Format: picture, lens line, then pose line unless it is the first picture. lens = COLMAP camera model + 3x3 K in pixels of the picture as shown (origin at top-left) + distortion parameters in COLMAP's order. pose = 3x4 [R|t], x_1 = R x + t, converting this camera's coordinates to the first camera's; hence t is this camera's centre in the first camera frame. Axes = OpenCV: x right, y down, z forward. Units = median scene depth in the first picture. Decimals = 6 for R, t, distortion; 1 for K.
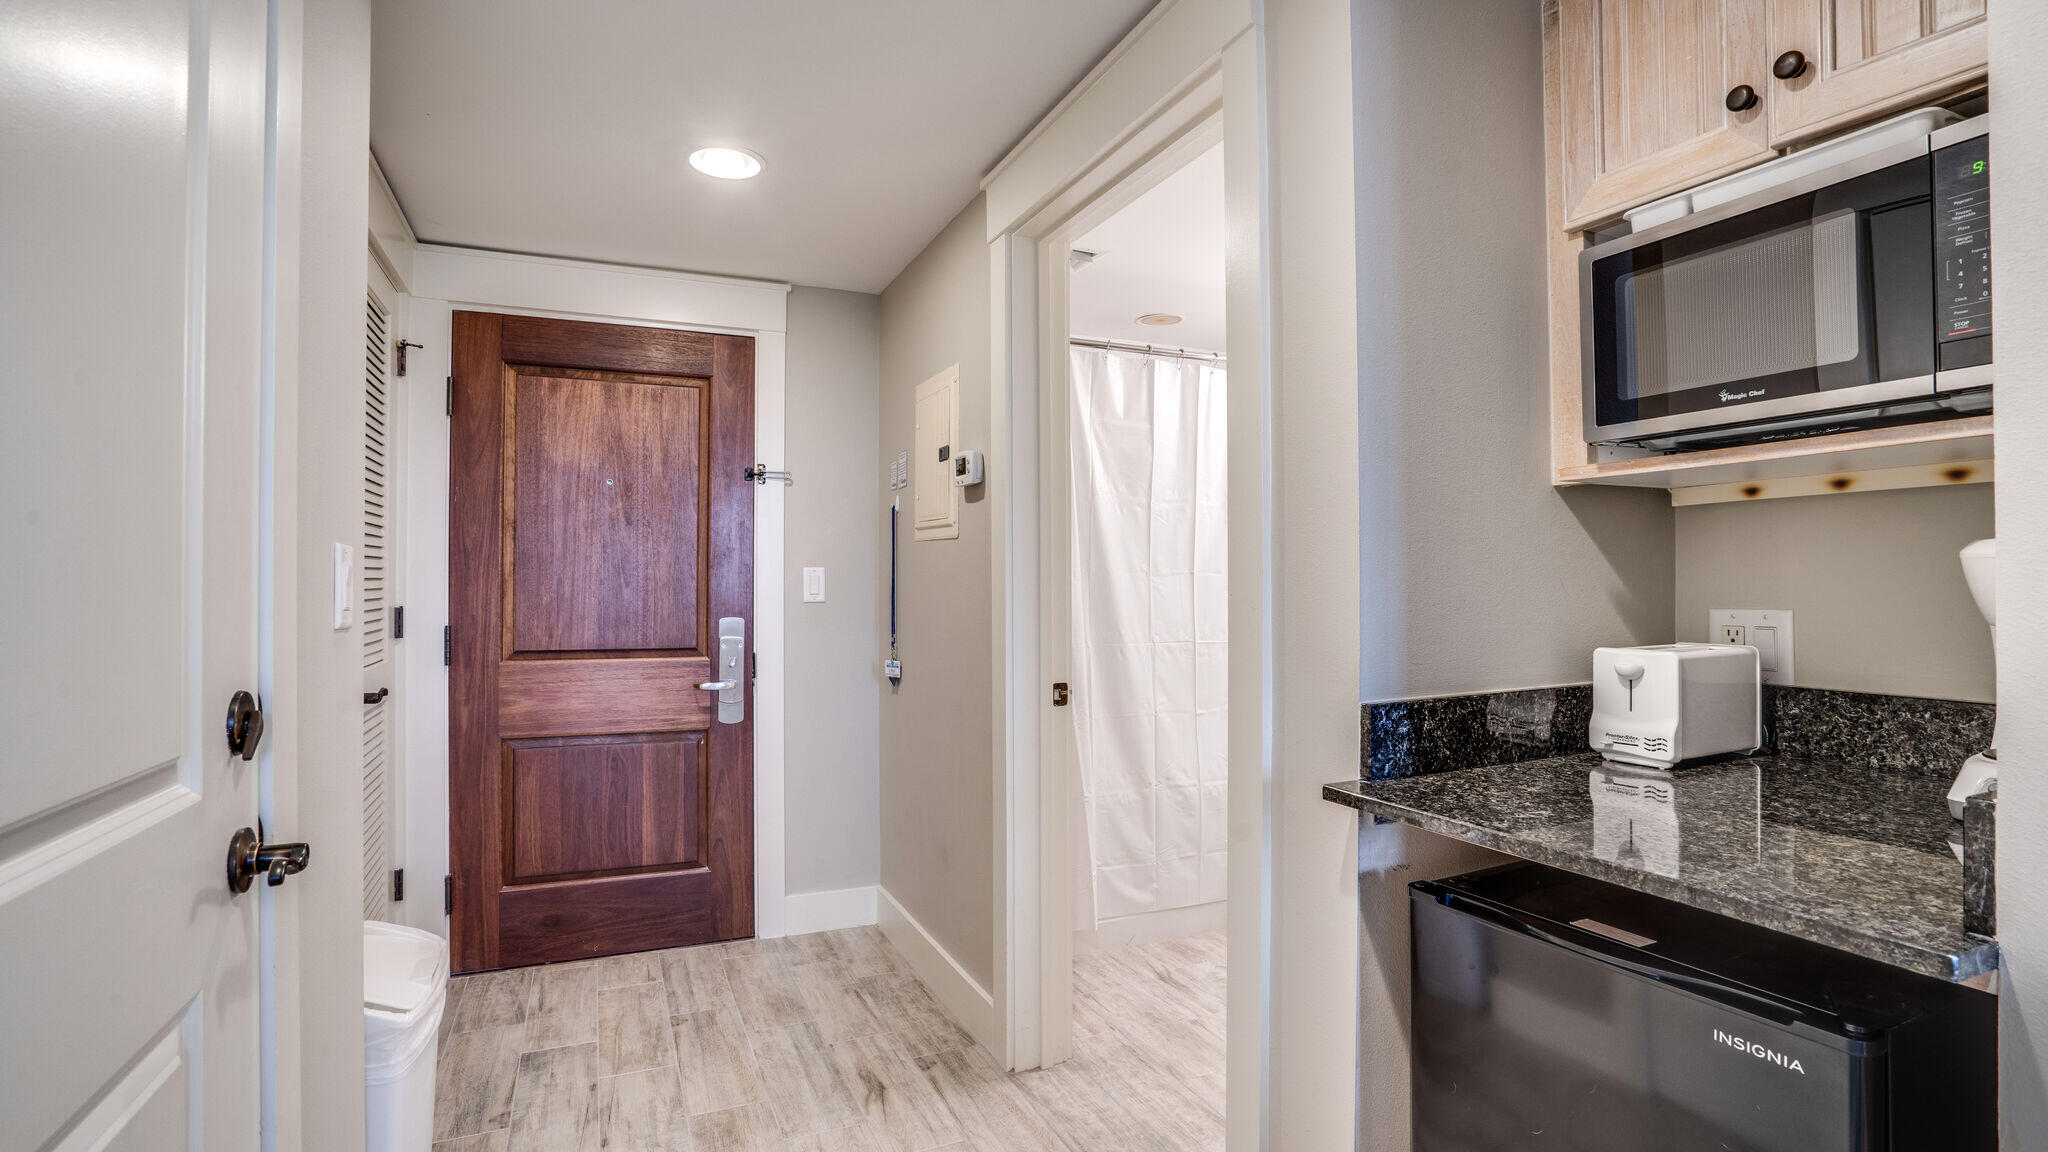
lens RADIAL K [[957.3, 0, 1001.5], [0, 957.3, 568.2], [0, 0, 1]] dist [-0.032524, 0.000871]
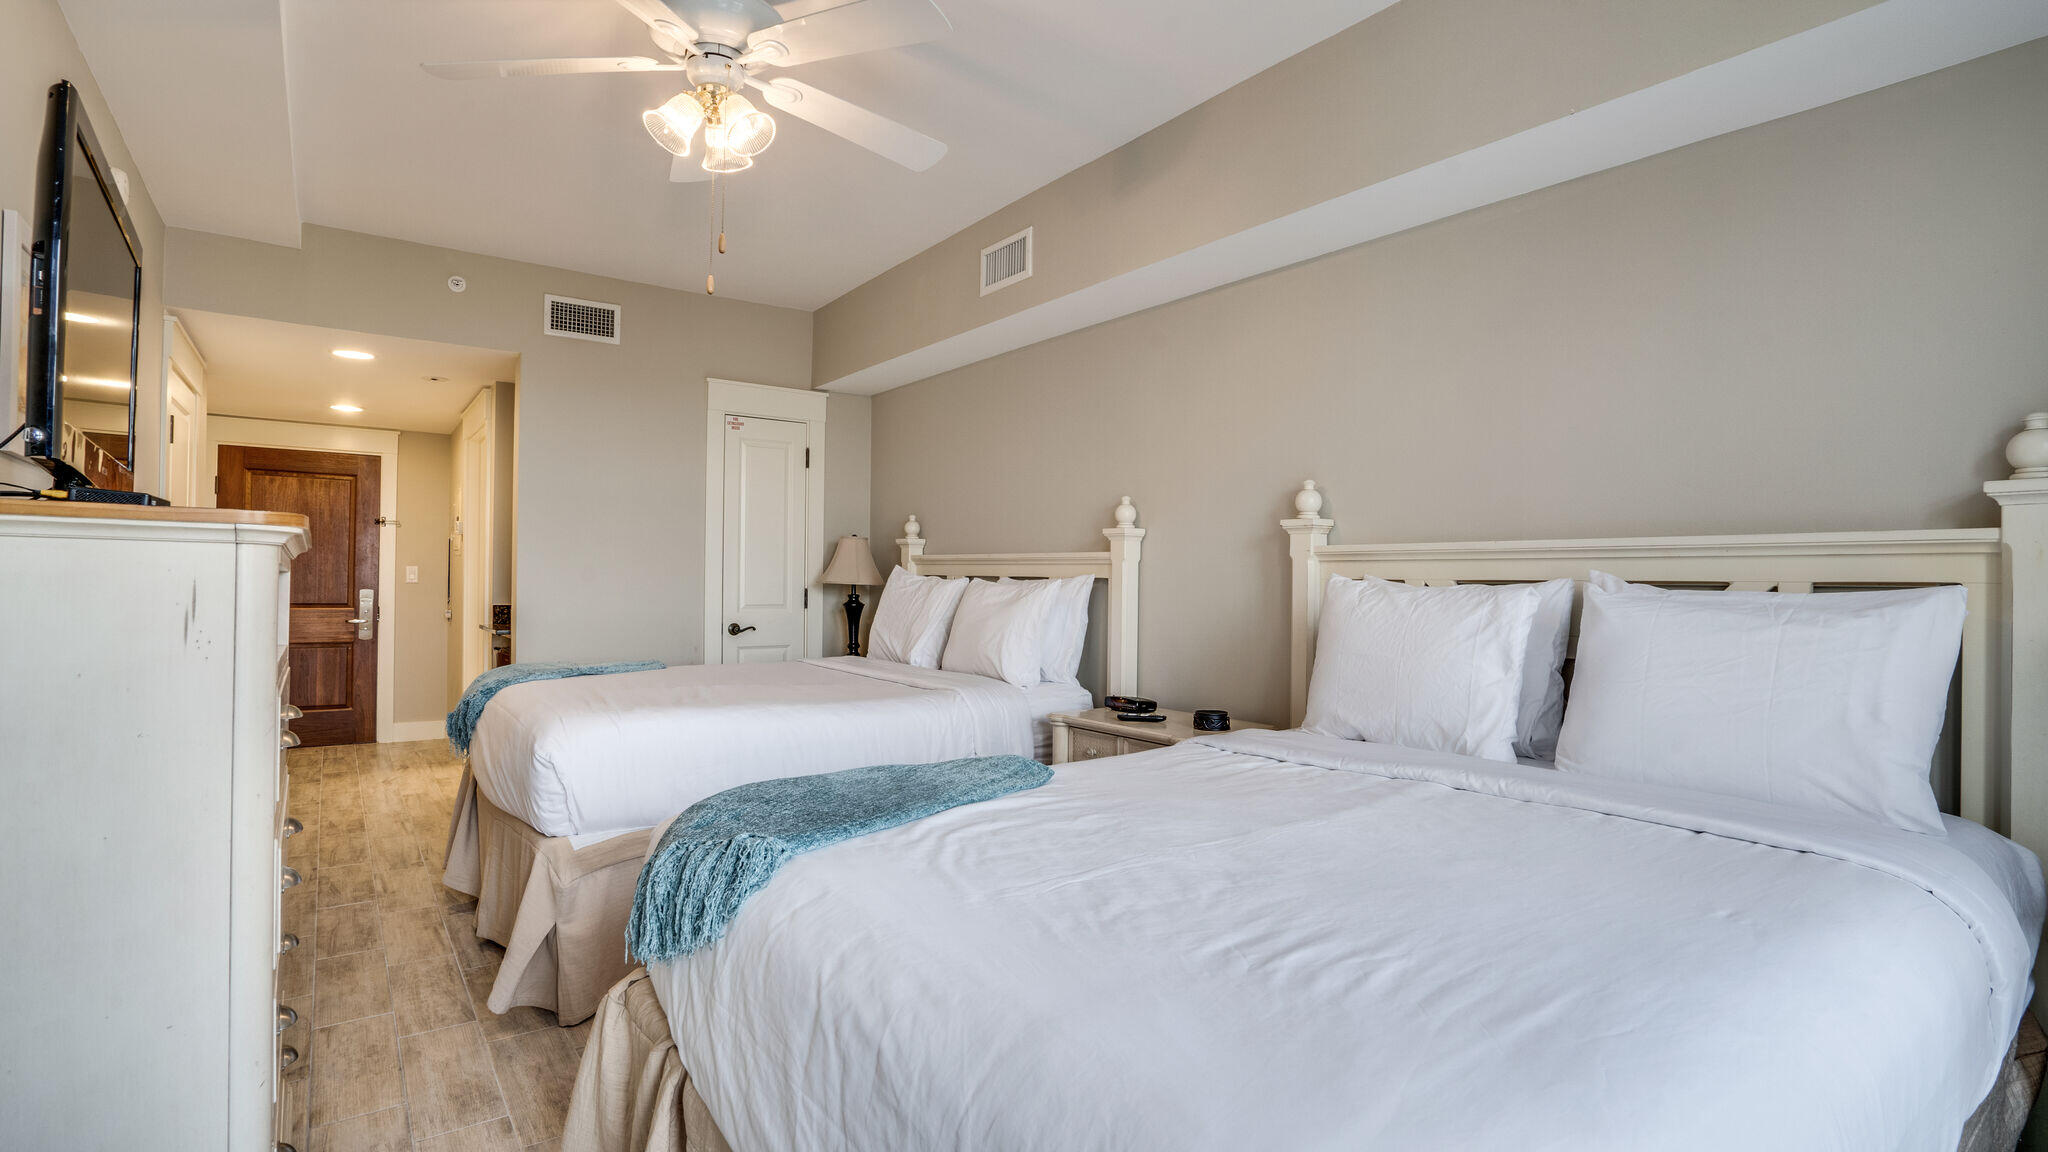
lens RADIAL K [[957.3, 0, 1046.0], [0, 957.3, 574.9], [0, 0, 1]] dist [-0.032524, 0.000871]
pose [[0.971791, 0.016392, 0.235274, 0.679801], [-0.017762, 0.999835, 0.003705, -0.014870], [-0.235174, -0.007780, 0.971922, -1.359680]]
